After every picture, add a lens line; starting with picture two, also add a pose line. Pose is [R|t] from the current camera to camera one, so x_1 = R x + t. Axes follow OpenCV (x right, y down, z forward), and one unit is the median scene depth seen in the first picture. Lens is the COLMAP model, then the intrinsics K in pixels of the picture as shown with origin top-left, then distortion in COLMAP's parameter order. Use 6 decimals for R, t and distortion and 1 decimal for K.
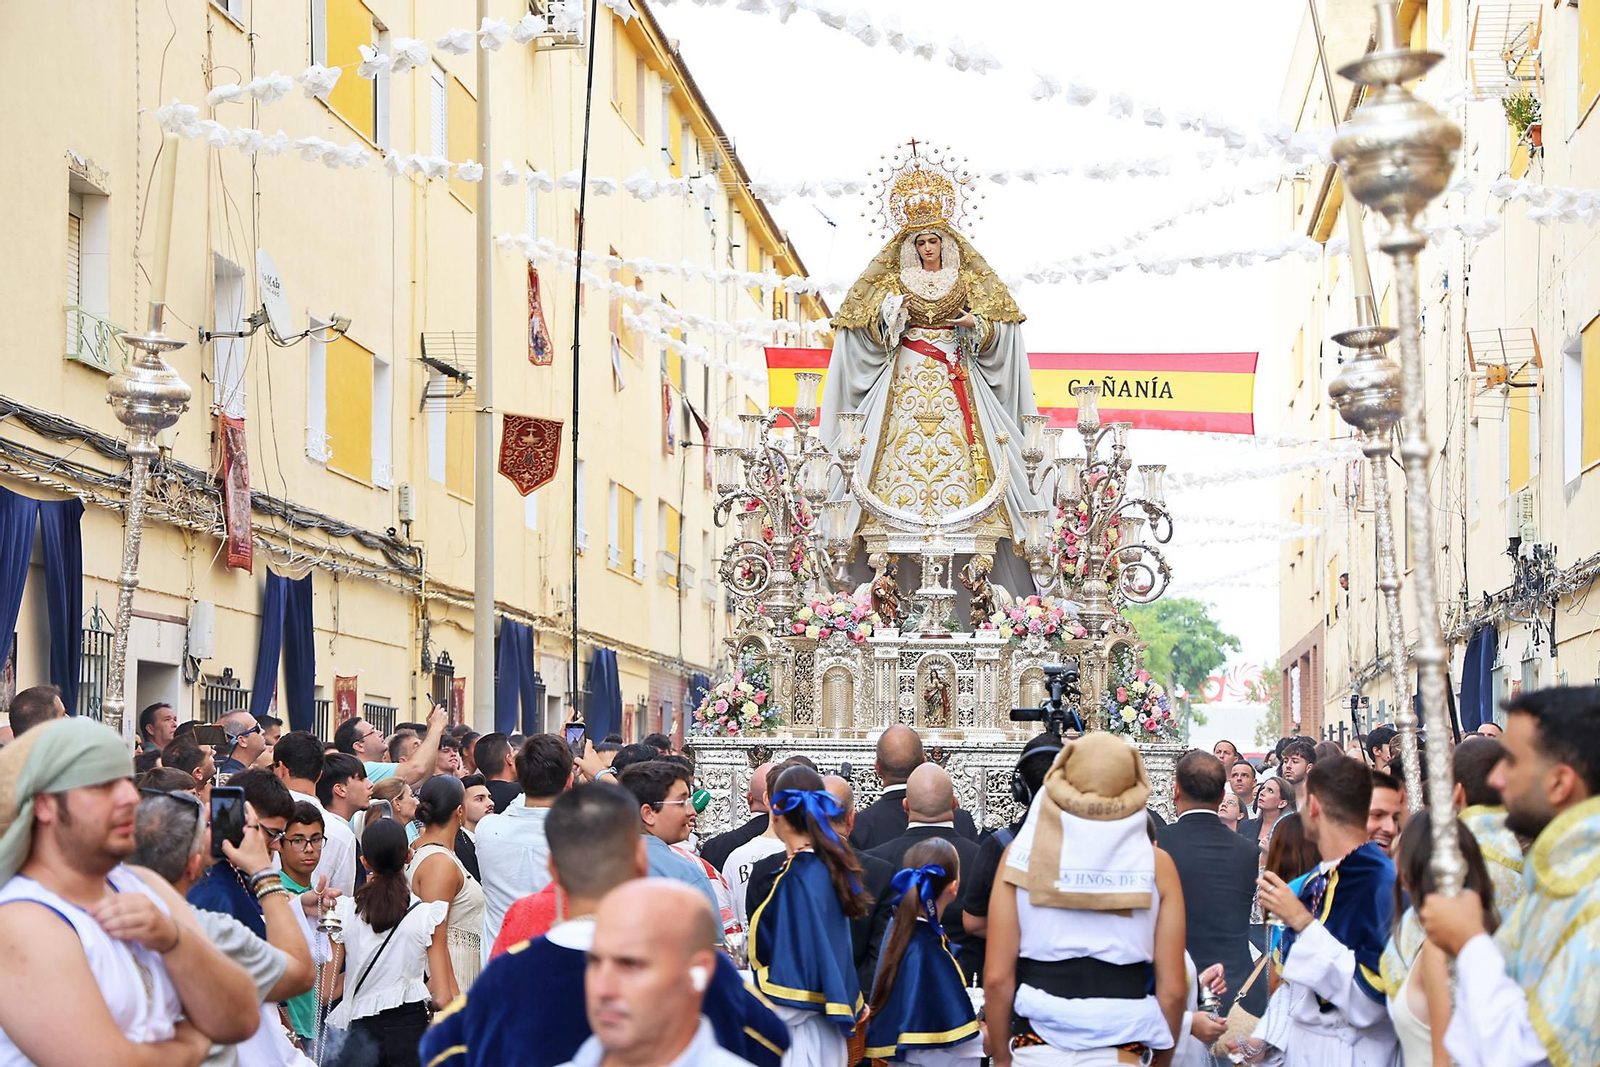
lens RADIAL K [[3311.1, 0, 741.4], [0, 3311.1, 515.3], [0, 0, 1]] dist [0.025304, 0.000000]
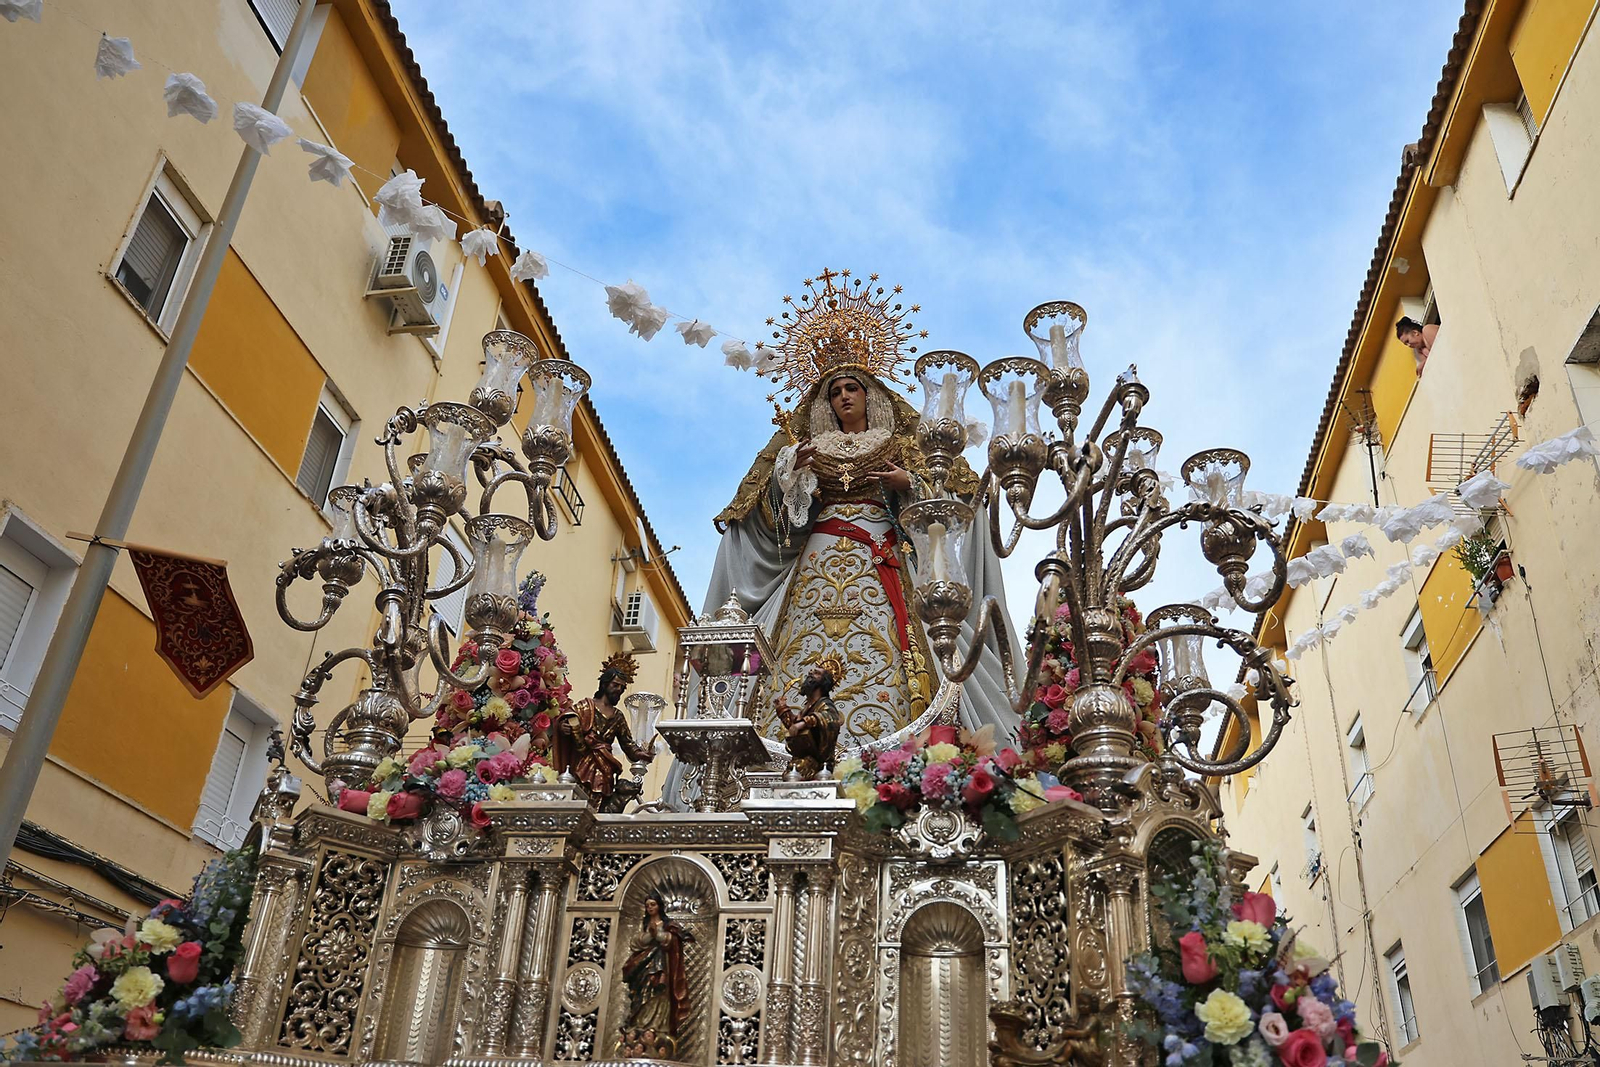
lens RADIAL K [[1281.6, 0, 802.2], [0, 1281.6, 533.4], [0, 0, 1]] dist [-0.054233, 0.001092]
pose [[0.988526, -0.036983, -0.146456, 0.094372], [-0.032100, 0.895989, -0.442915, 0.071318], [0.147603, 0.442534, 0.884521, 0.848114]]
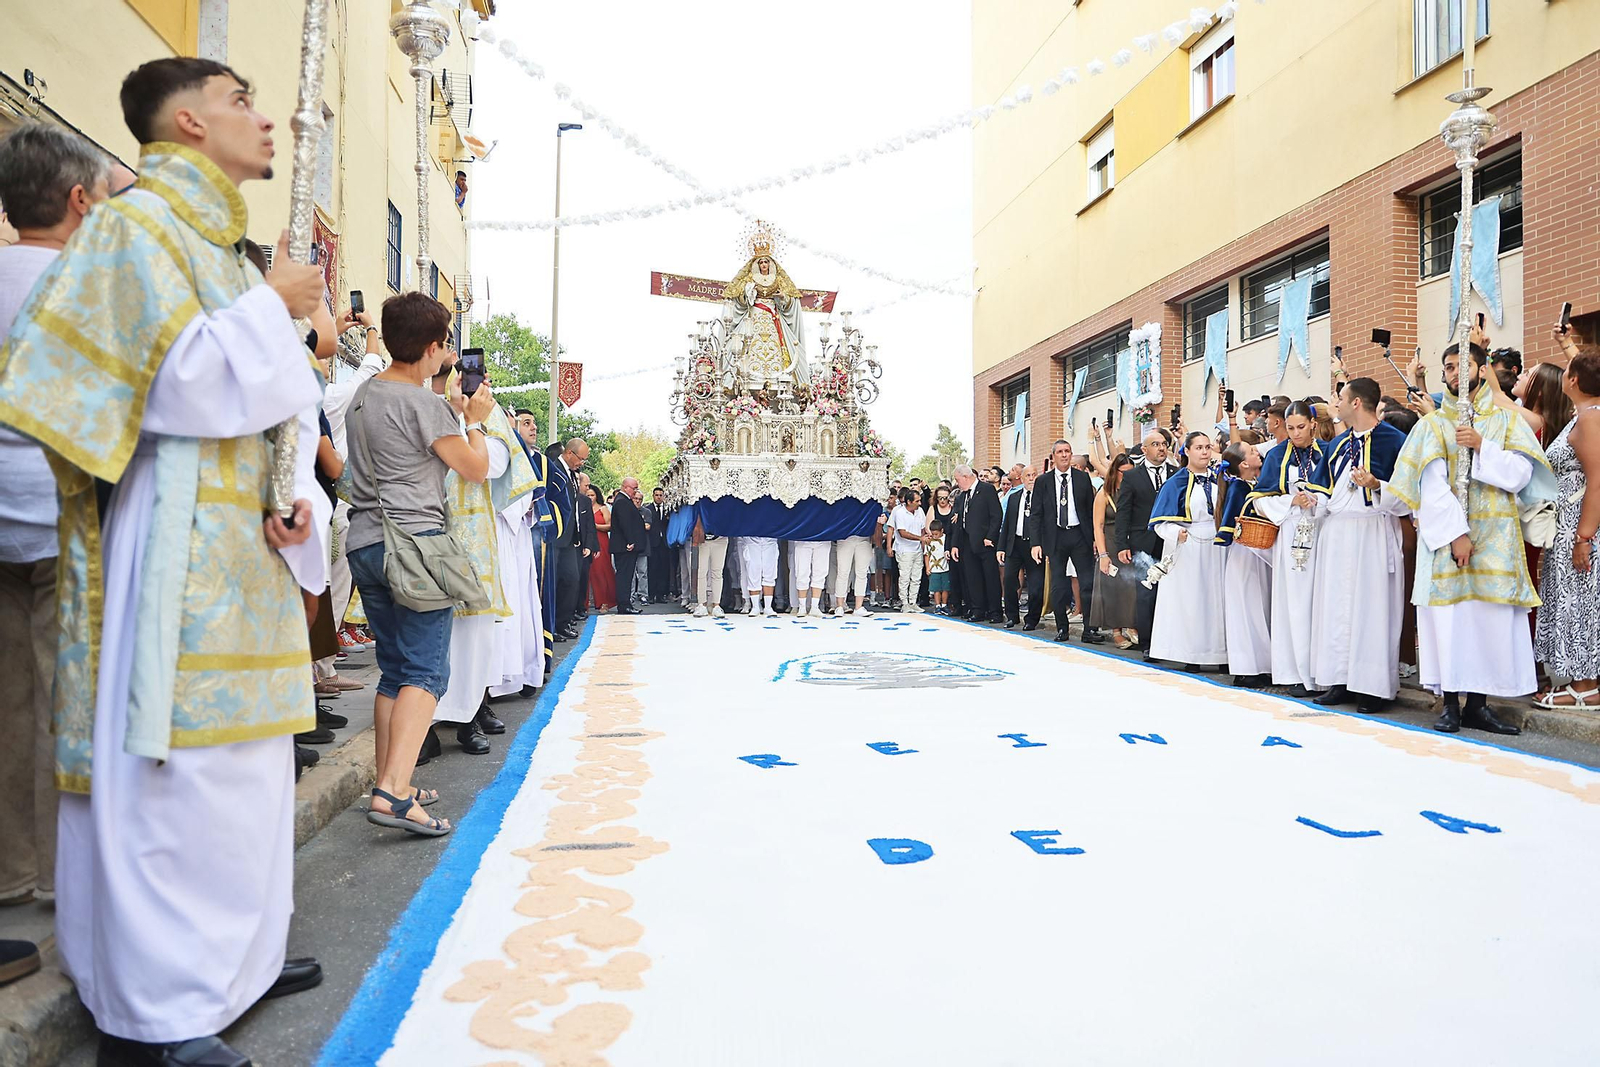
lens RADIAL K [[1099.1, 0, 784.3], [0, 1099.1, 523.1], [0, 0, 1]] dist [-0.087059, 0.014340]
pose [[0.979243, -0.002447, 0.202676, -0.099322], [-0.007069, 0.998907, 0.046215, 0.076534], [-0.202567, -0.046688, 0.978155, 0.233122]]
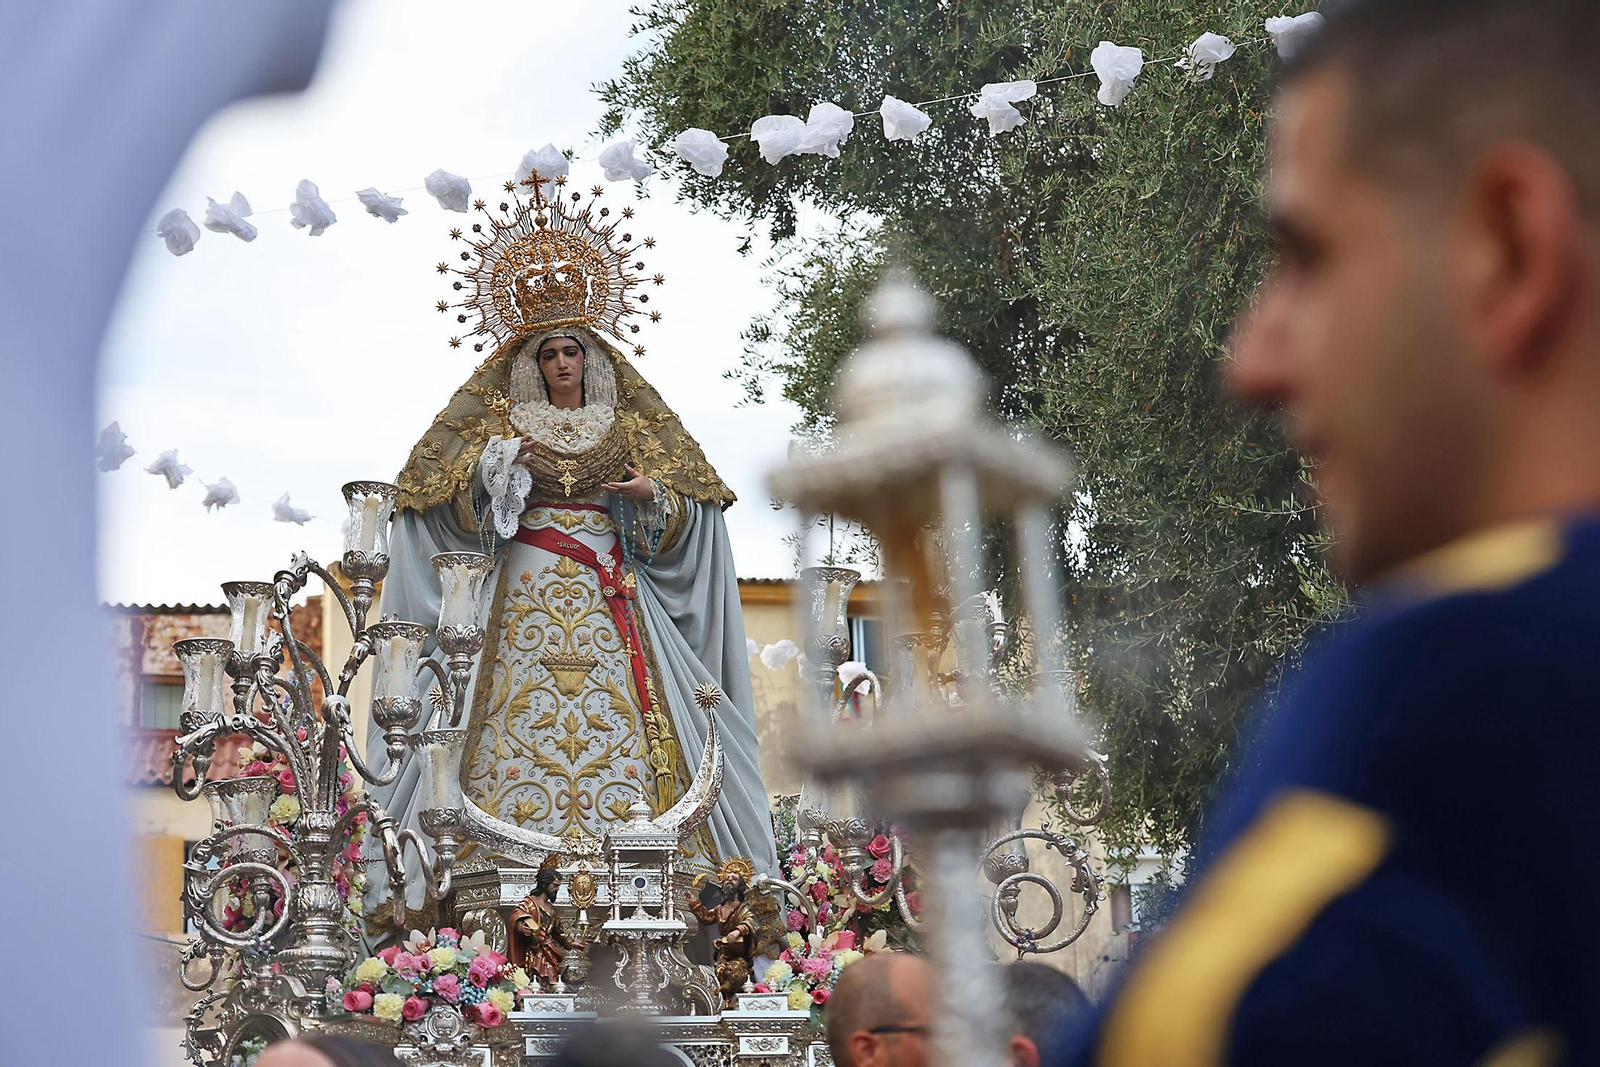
lens RADIAL K [[3157.0, 0, 902.3], [0, 3157.0, 396.2], [0, 0, 1]] dist [-0.167669, 0.000000]
pose [[0.970097, 0.029227, 0.240953, -0.016477], [0.033340, 0.967267, -0.251560, 0.064313], [-0.240418, 0.252071, 0.937368, 0.543876]]
